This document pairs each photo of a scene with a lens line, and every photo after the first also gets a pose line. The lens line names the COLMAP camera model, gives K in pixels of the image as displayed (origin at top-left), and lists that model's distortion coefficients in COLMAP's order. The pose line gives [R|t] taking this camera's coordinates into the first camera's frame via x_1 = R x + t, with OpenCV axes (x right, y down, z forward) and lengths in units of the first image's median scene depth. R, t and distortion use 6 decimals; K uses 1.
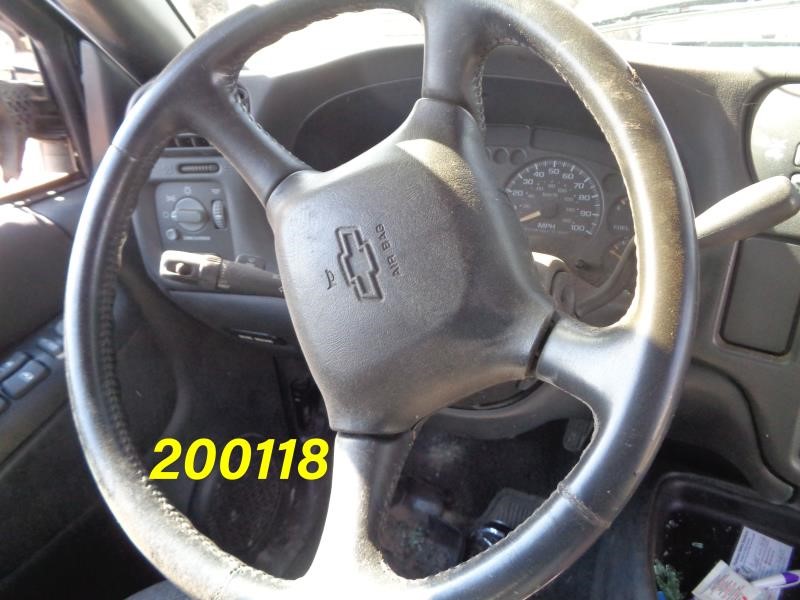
lens RADIAL K [[585.8, 0, 401.1], [0, 585.8, 304.1], [0, 0, 1]] dist [0.006671, -0.010223]
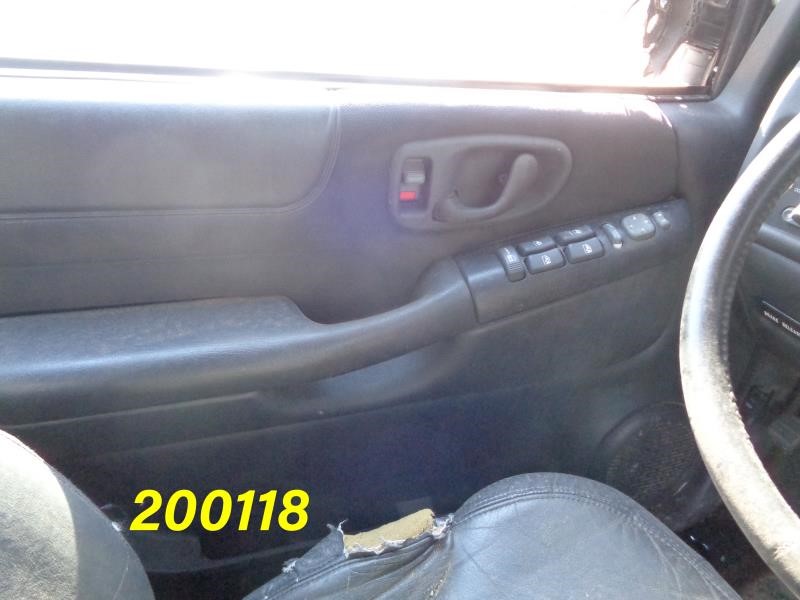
lens RADIAL K [[585.8, 0, 398.2], [0, 585.8, 304.0], [0, 0, 1]] dist [0.006671, -0.010223]
pose [[0.705755, 0.481810, -0.519393, -0.254595], [-0.449533, 0.871196, 0.197329, 0.144607], [0.547568, 0.094218, 0.831440, -0.074626]]
